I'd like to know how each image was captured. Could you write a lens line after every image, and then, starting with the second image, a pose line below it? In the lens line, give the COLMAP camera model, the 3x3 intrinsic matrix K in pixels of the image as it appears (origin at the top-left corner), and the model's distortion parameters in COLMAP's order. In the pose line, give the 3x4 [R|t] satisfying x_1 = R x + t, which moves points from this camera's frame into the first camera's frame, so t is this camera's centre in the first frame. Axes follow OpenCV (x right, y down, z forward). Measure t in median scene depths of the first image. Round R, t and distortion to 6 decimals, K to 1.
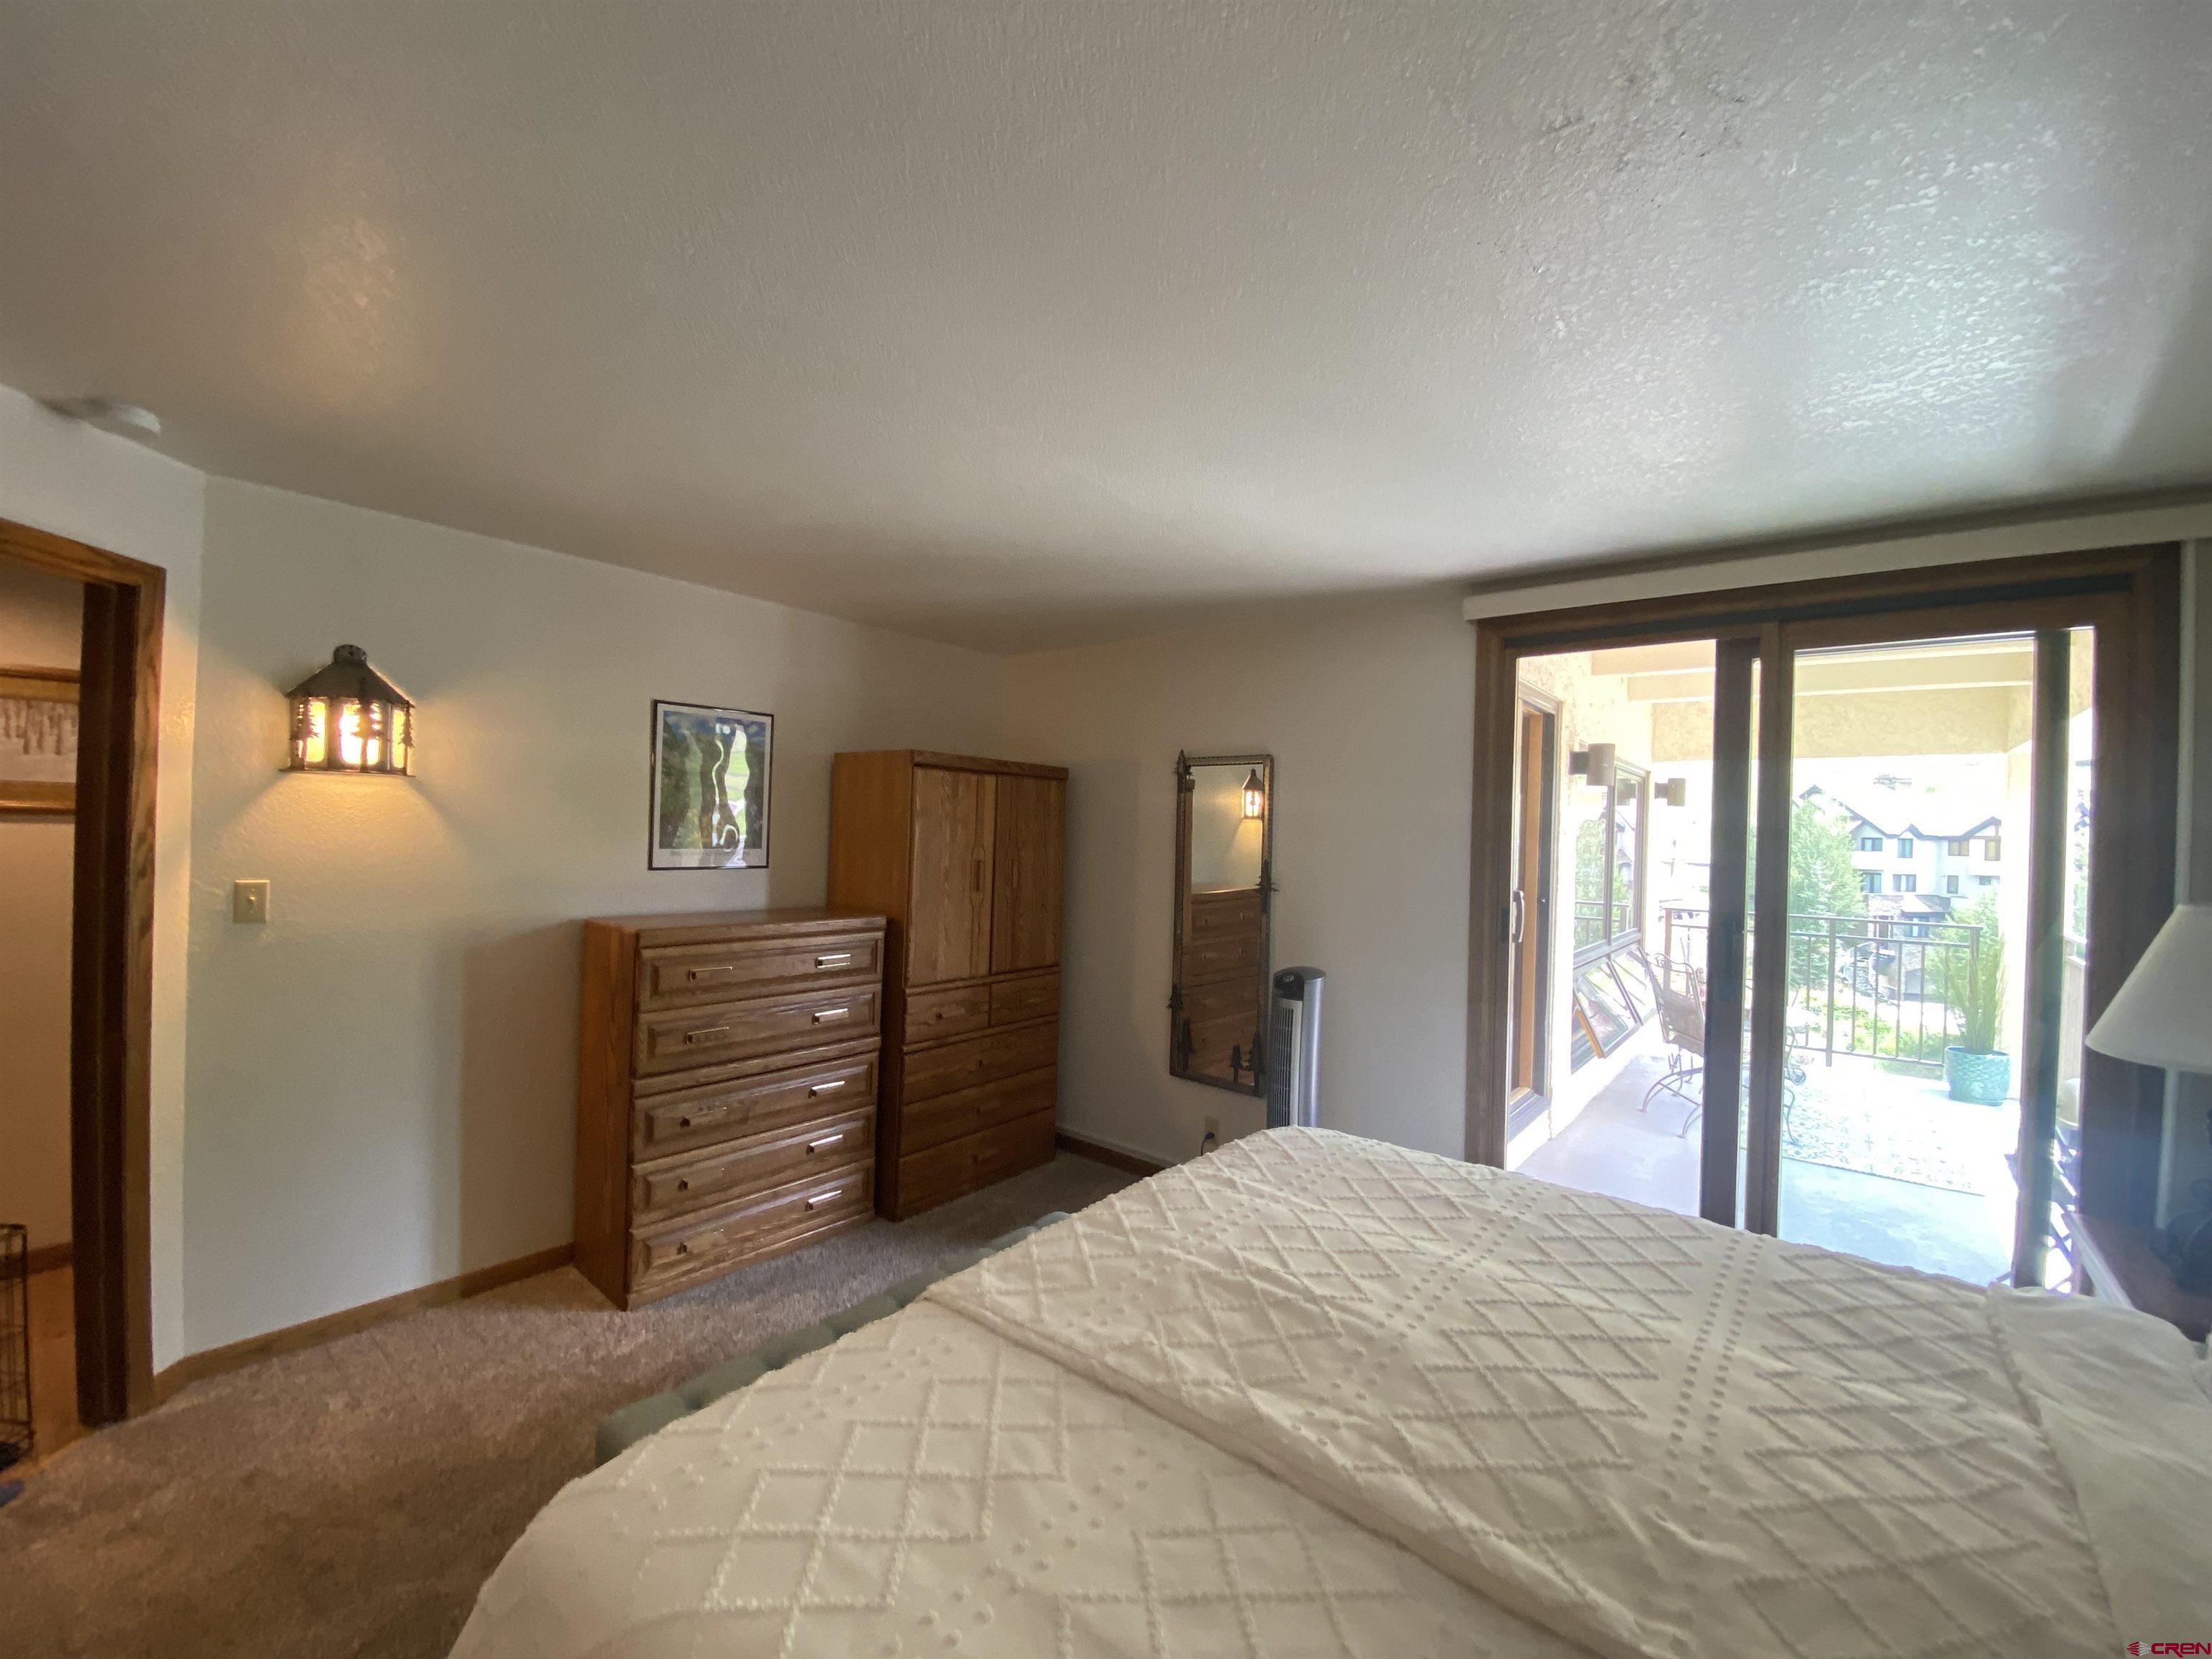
lens RADIAL K [[886.2, 0, 1104.2], [0, 886.2, 836.2], [0, 0, 1]] dist [-0.001356, -0.000215]
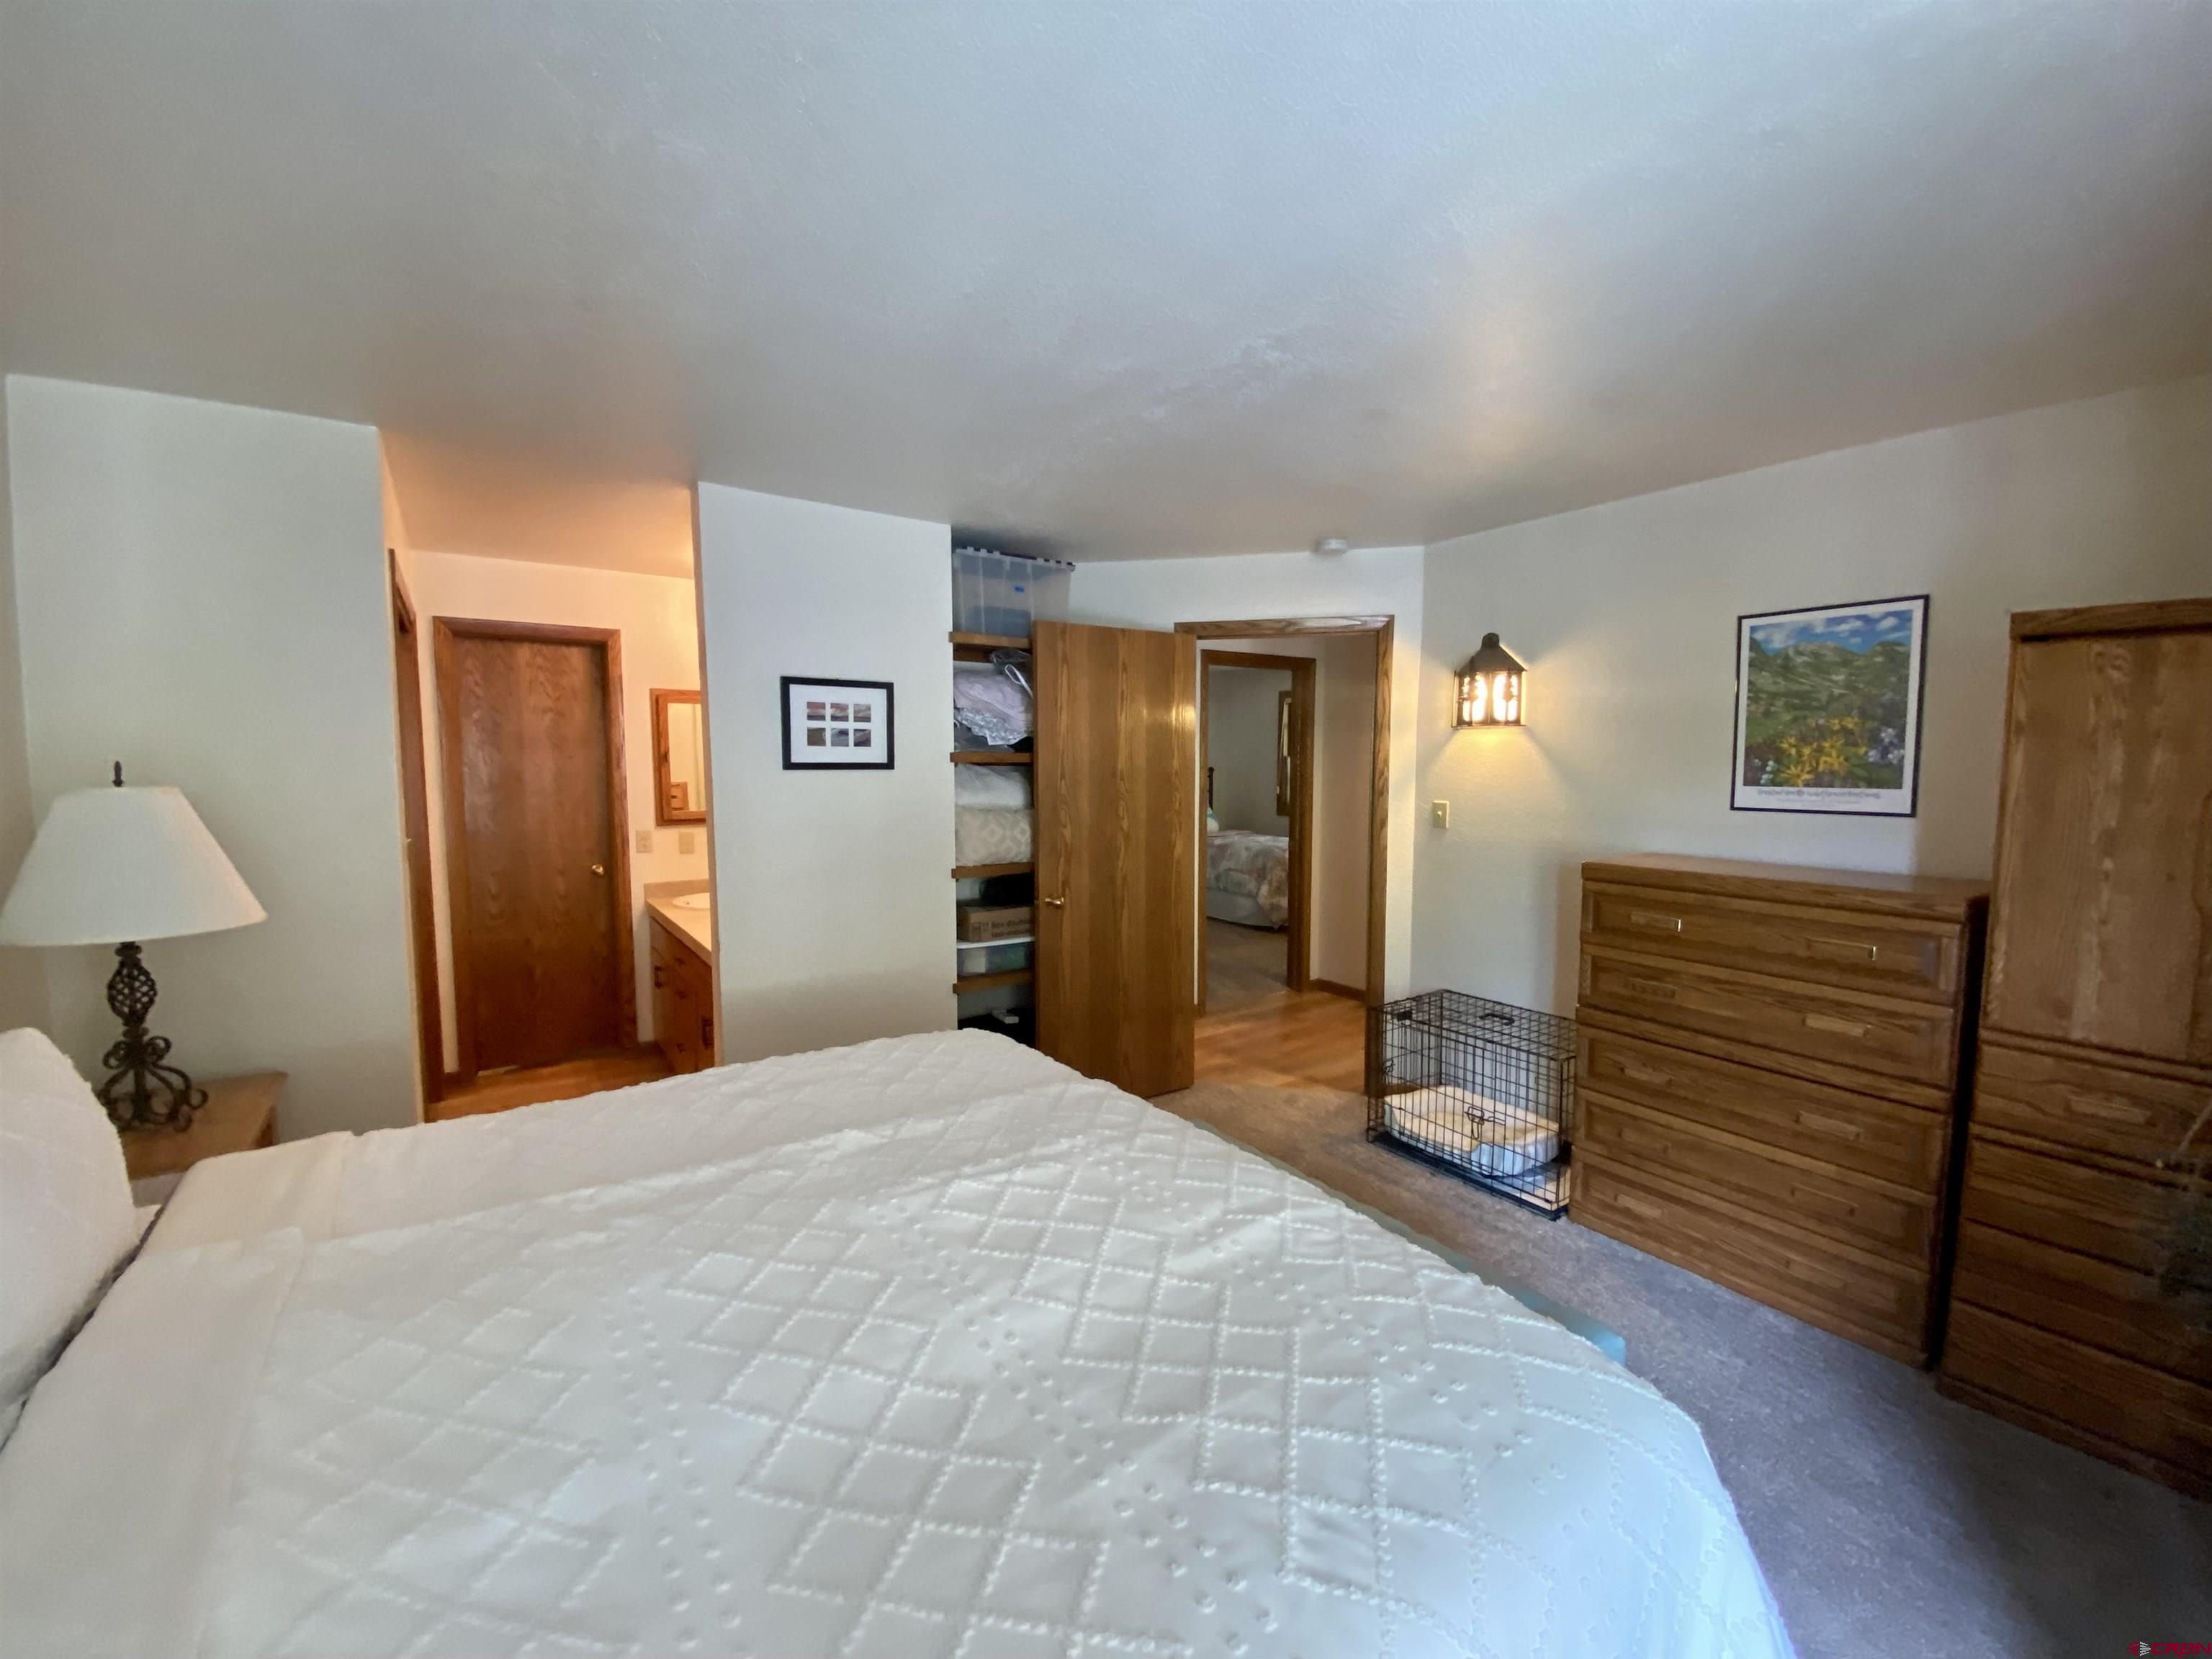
lens RADIAL K [[886.2, 0, 1100.4], [0, 886.2, 830.6], [0, 0, 1]] dist [-0.001356, -0.000215]
pose [[-0.260917, 0.048829, -0.964126, 0.625730], [-0.018077, 0.998298, 0.055452, 0.025357], [0.965192, 0.031897, -0.259590, 0.754713]]
